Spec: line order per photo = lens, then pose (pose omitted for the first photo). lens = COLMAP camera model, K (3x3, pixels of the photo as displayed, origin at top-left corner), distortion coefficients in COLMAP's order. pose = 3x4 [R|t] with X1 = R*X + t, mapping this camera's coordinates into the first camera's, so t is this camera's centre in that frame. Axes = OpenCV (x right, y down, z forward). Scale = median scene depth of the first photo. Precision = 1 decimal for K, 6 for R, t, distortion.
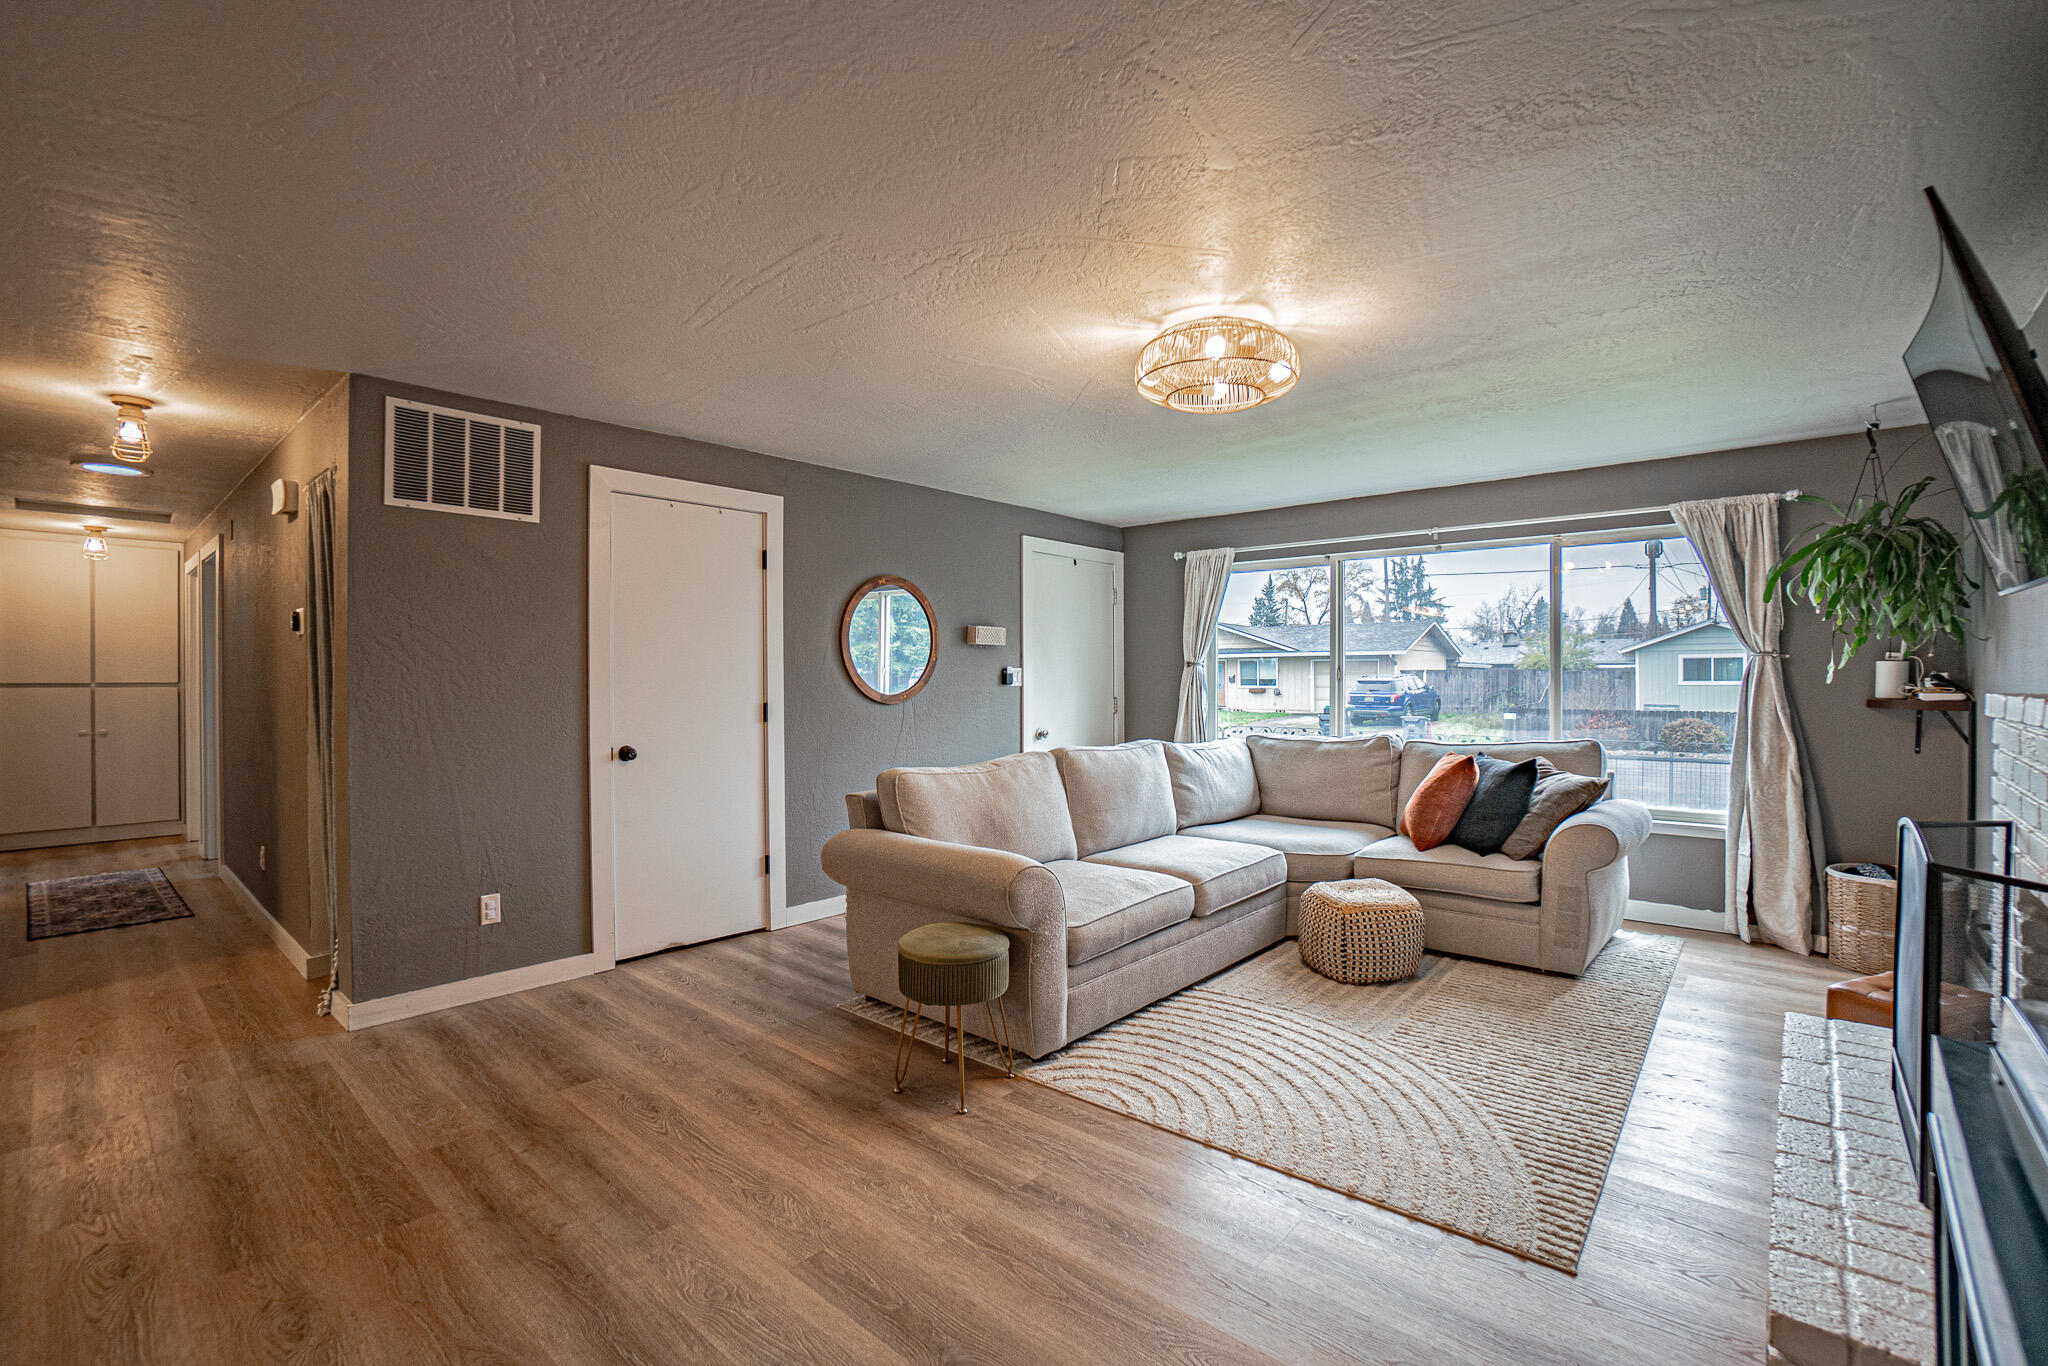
lens RADIAL K [[895.1, 0, 1018.9], [0, 895.1, 686.6], [0, 0, 1]] dist [-0.029121, 0.000159]
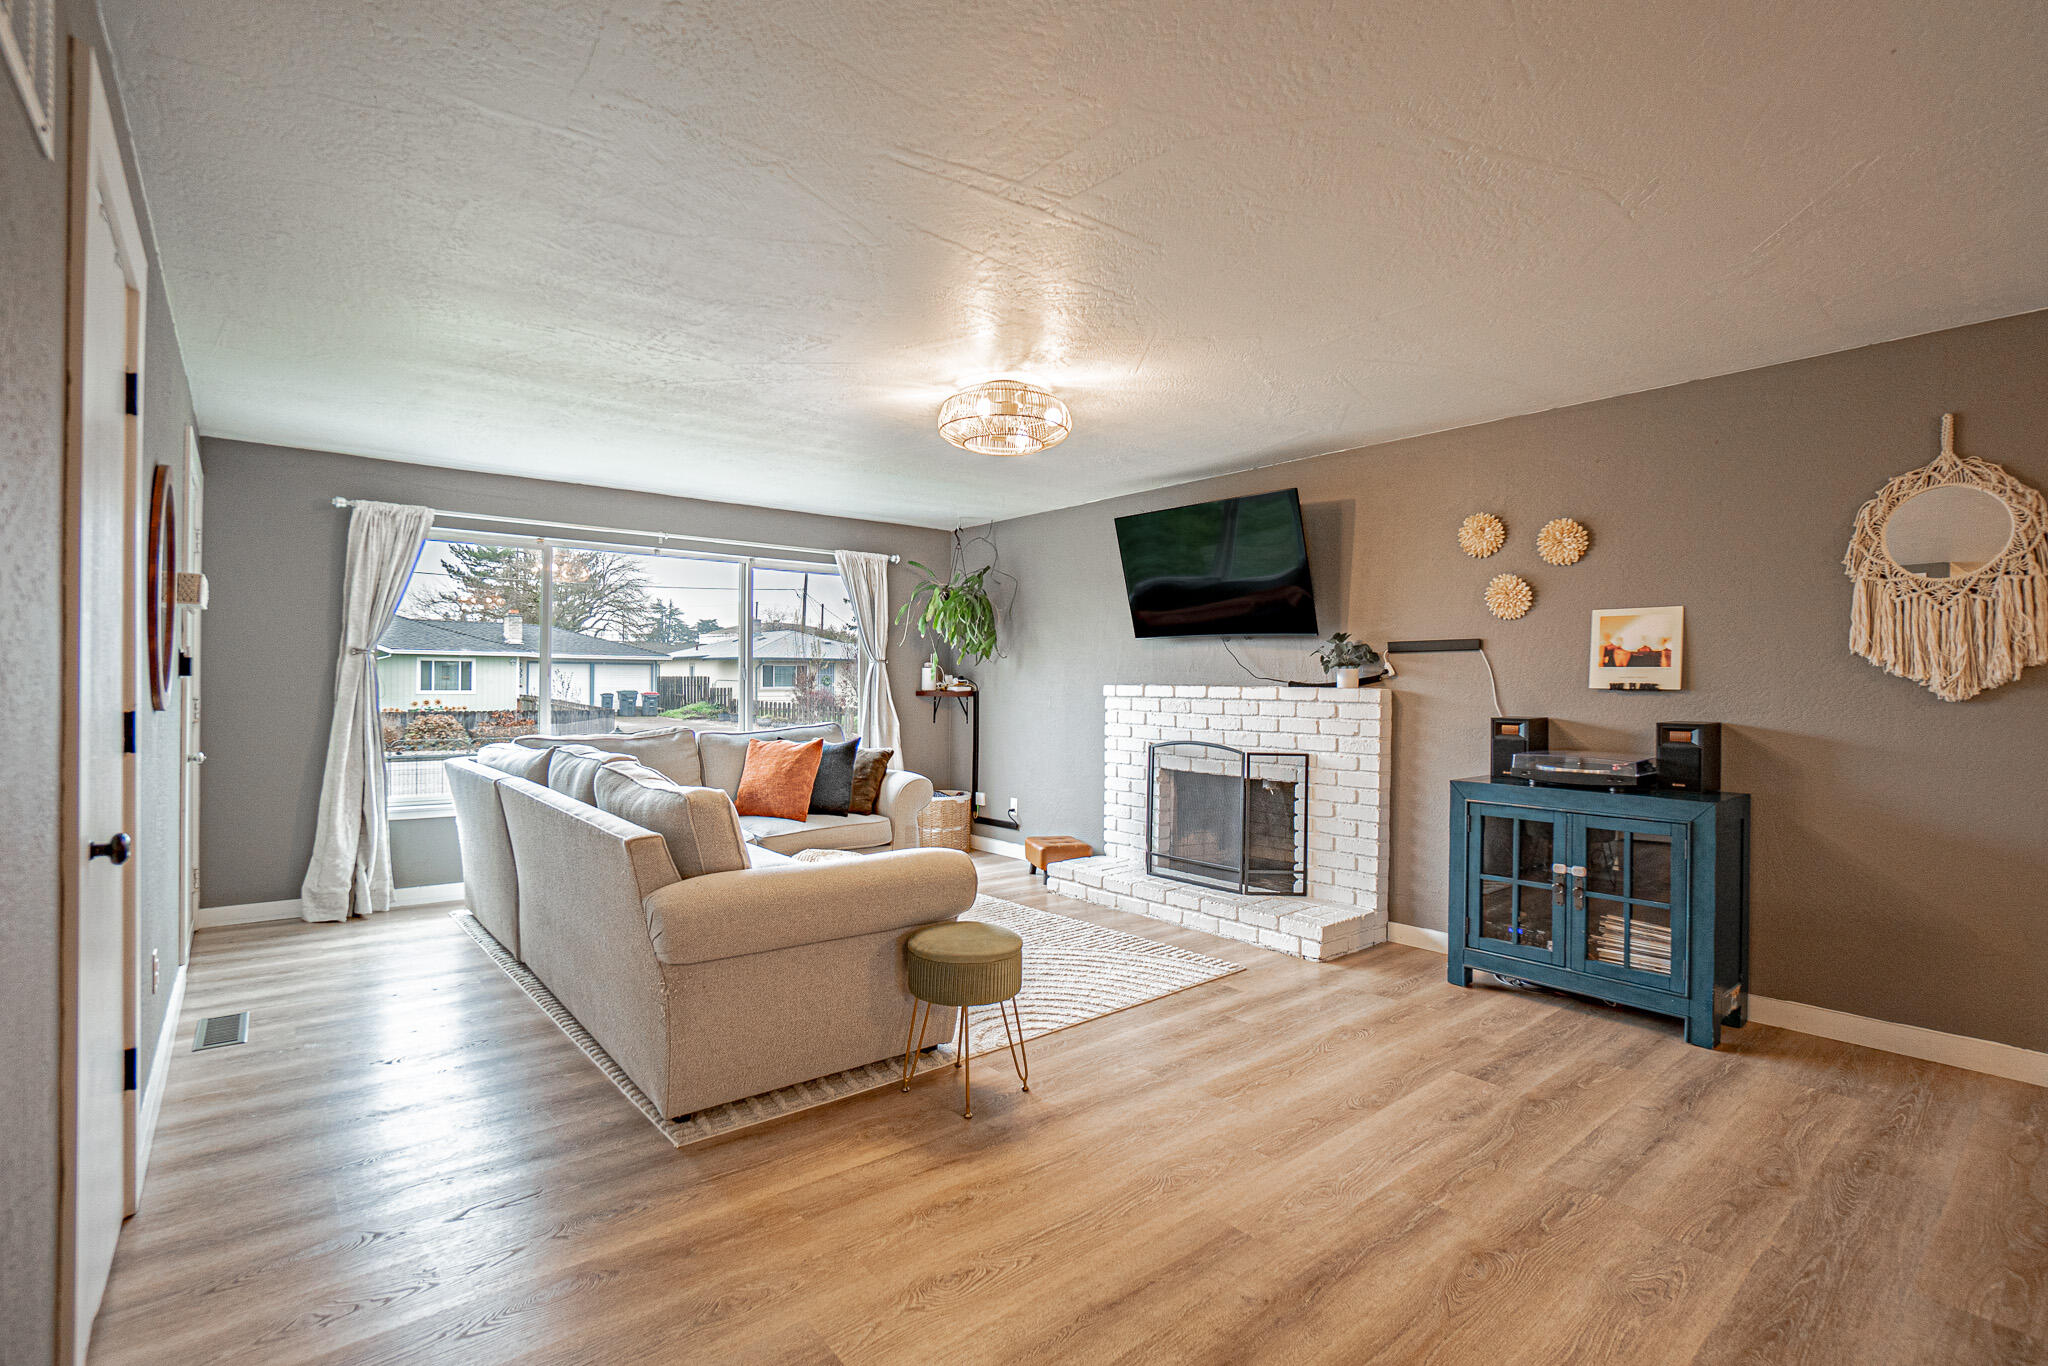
lens RADIAL K [[927.7, 0, 1015.8], [0, 927.7, 682.0], [0, 0, 1]] dist [-0.022447, 0.000186]
pose [[0.178235, 0.005605, 0.983972, -0.724467], [0.006153, 0.999958, -0.006811, 0.011696], [-0.983969, 0.007268, 0.178193, 0.533271]]
